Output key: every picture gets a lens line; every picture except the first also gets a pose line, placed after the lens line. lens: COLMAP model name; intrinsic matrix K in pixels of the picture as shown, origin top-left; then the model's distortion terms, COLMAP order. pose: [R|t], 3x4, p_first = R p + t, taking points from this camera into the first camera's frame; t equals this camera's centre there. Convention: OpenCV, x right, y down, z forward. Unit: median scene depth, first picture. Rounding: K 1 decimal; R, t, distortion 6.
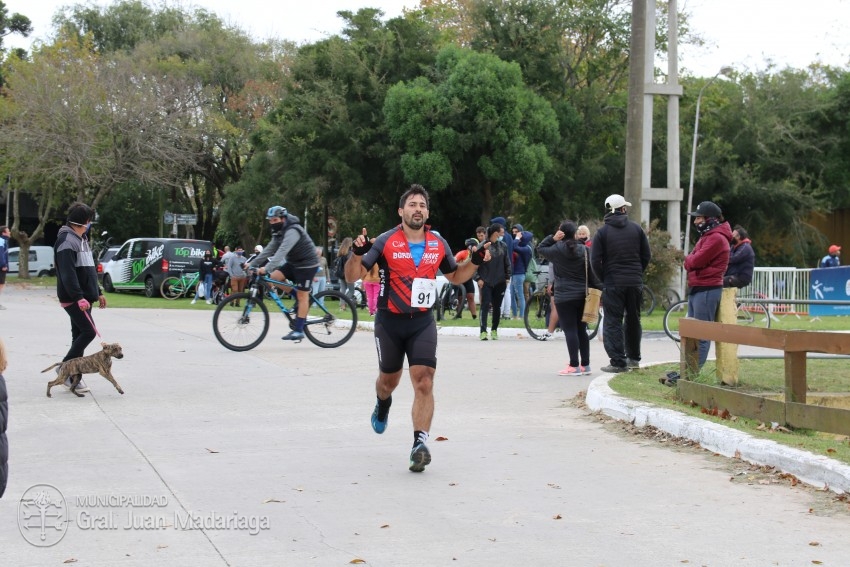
lens RADIAL K [[1852.0, 0, 426.1], [0, 1852.0, 284.1], [0, 0, 1]] dist [0.225258, -0.023227]
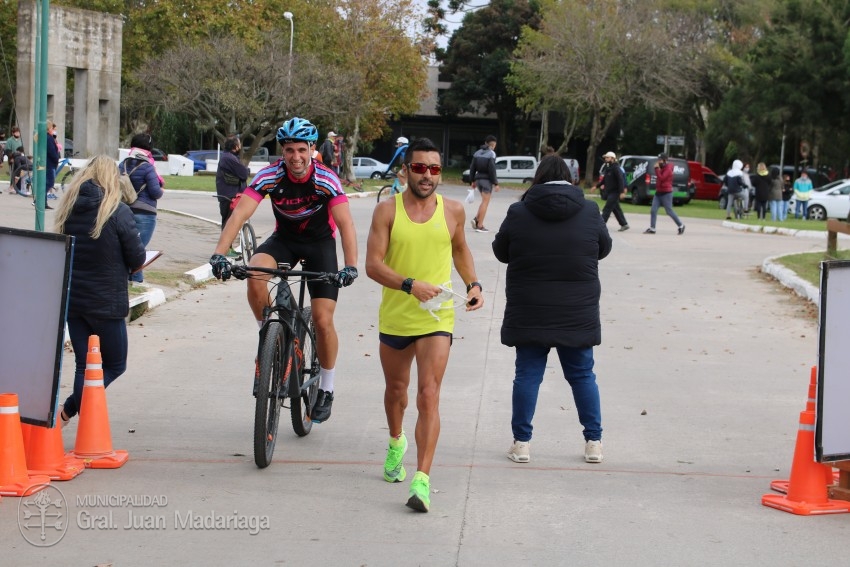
lens RADIAL K [[1874.4, 0, 428.5], [0, 1874.4, 284.2], [0, 0, 1]] dist [0.209493, 0.520401]
pose [[0.955240, 0.051510, -0.291315, 0.082220], [-0.038157, 0.997952, 0.051338, 0.000820], [0.293362, -0.037925, 0.955249, -0.210667]]
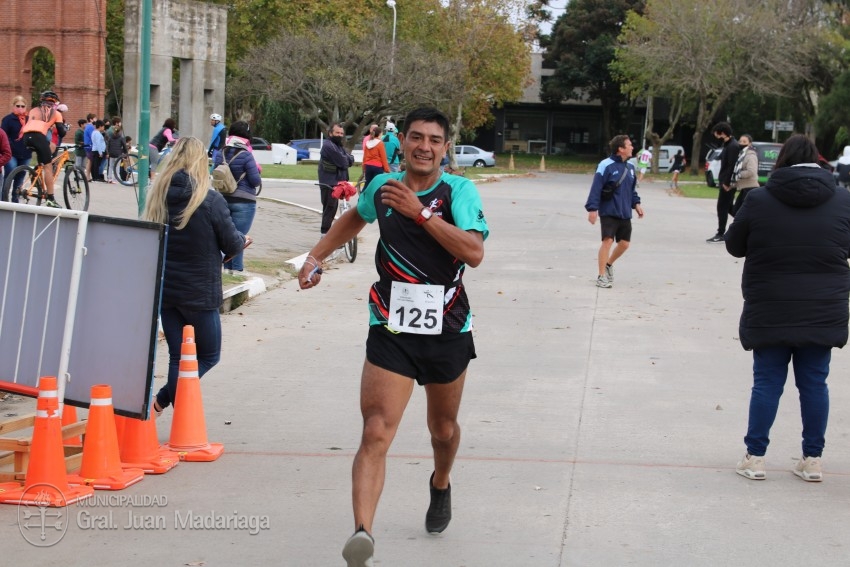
lens RADIAL K [[1874.4, 0, 428.5], [0, 1874.4, 284.2], [0, 0, 1]] dist [0.209493, 0.520401]
pose [[0.937808, 0.052926, -0.343096, 0.080729], [-0.034515, 0.997628, 0.059553, 0.001025], [0.345434, -0.044007, 0.937411, -0.205153]]
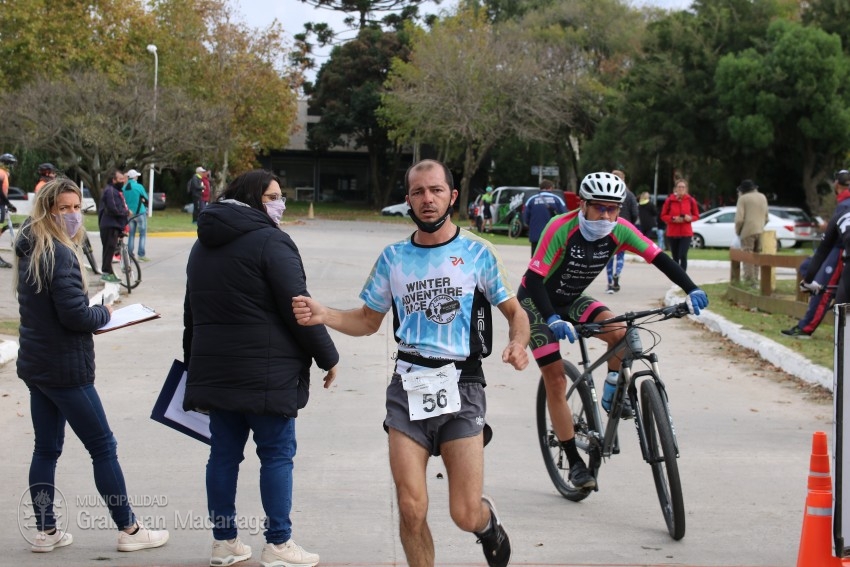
lens RADIAL K [[1863.8, 0, 428.2], [0, 1863.8, 283.4], [0, 0, 1]] dist [0.201830, 0.497535]
pose [[0.973968, 0.025662, -0.225227, 0.069119], [-0.019172, 0.999337, 0.030954, 0.001030], [0.225872, -0.025830, 0.973815, -0.178019]]
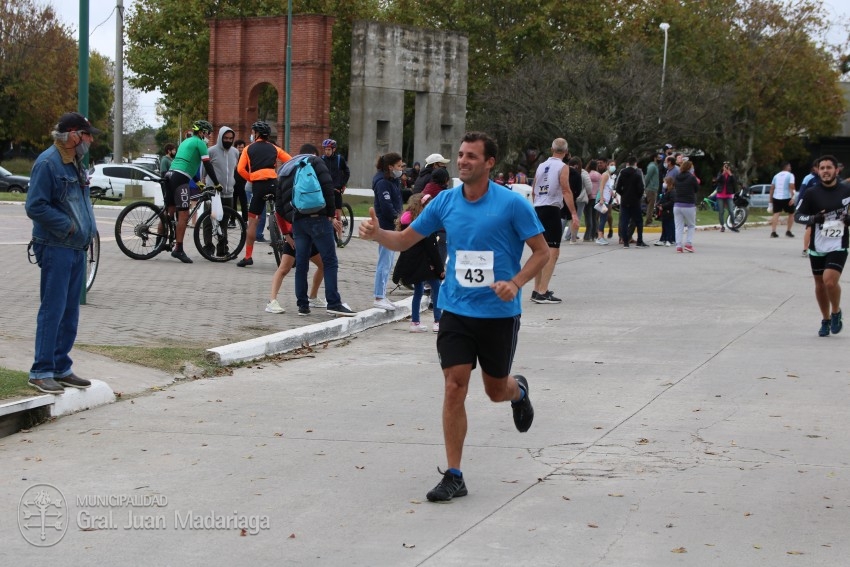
lens RADIAL K [[1858.9, 0, 425.7], [0, 1858.9, 283.4], [0, 0, 1]] dist [0.193304, 0.699004]
pose [[0.854841, 0.047471, -0.516714, 0.080156], [-0.029526, 0.998643, 0.042899, -0.000902], [0.518049, -0.021415, 0.855083, -0.054904]]
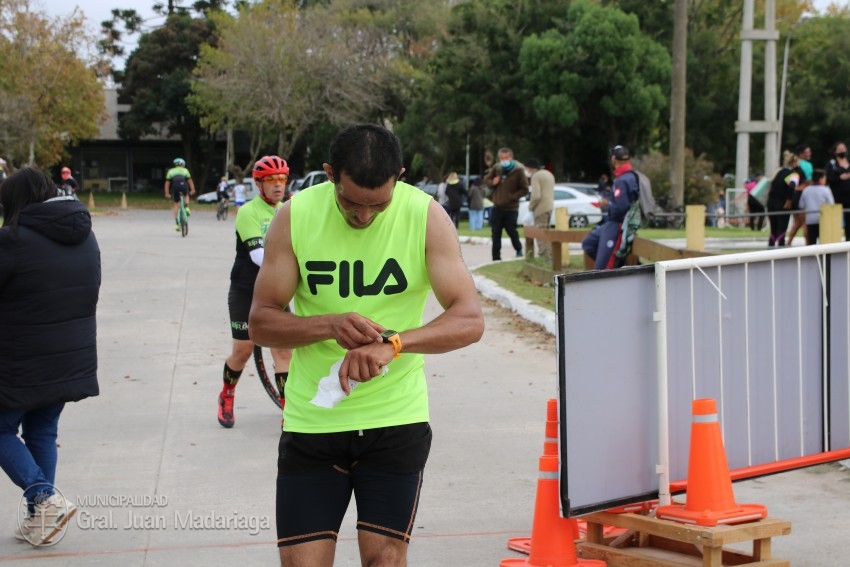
lens RADIAL K [[1860.4, 0, 431.1], [0, 1860.4, 283.1], [0, 0, 1]] dist [0.208811, 0.445587]
pose [[0.991219, -0.006725, -0.132062, 0.075827], [0.011950, 0.999175, 0.038810, 0.001223], [0.131692, -0.040047, 0.990481, -0.178512]]
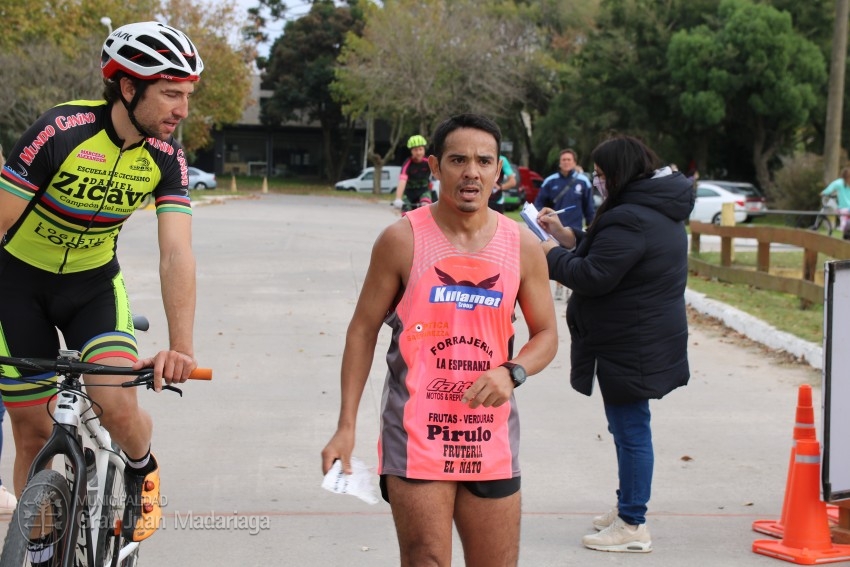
lens RADIAL K [[1858.9, 0, 425.7], [0, 1858.9, 283.4], [0, 0, 1]] dist [0.193304, 0.699004]
pose [[0.979511, 0.030039, -0.199140, 0.066127], [-0.021833, 0.998825, 0.043275, 0.002219], [0.200205, -0.038040, 0.979015, -0.184152]]
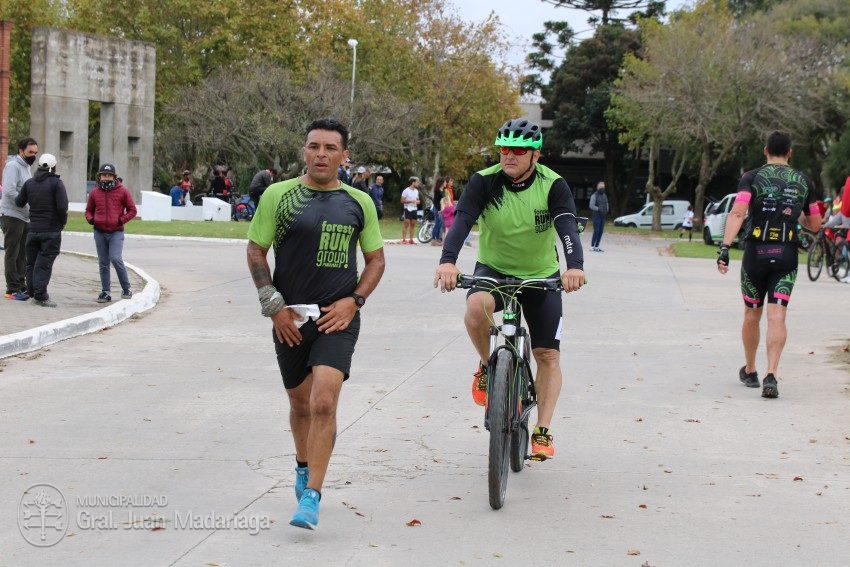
lens RADIAL K [[1852.0, 0, 426.1], [0, 1852.0, 284.1], [0, 0, 1]] dist [0.225258, -0.023227]
pose [[0.929923, 0.037542, -0.365832, 0.070862], [-0.029222, 0.999174, 0.028255, 0.001679], [0.366591, -0.015584, 0.930252, -0.044790]]
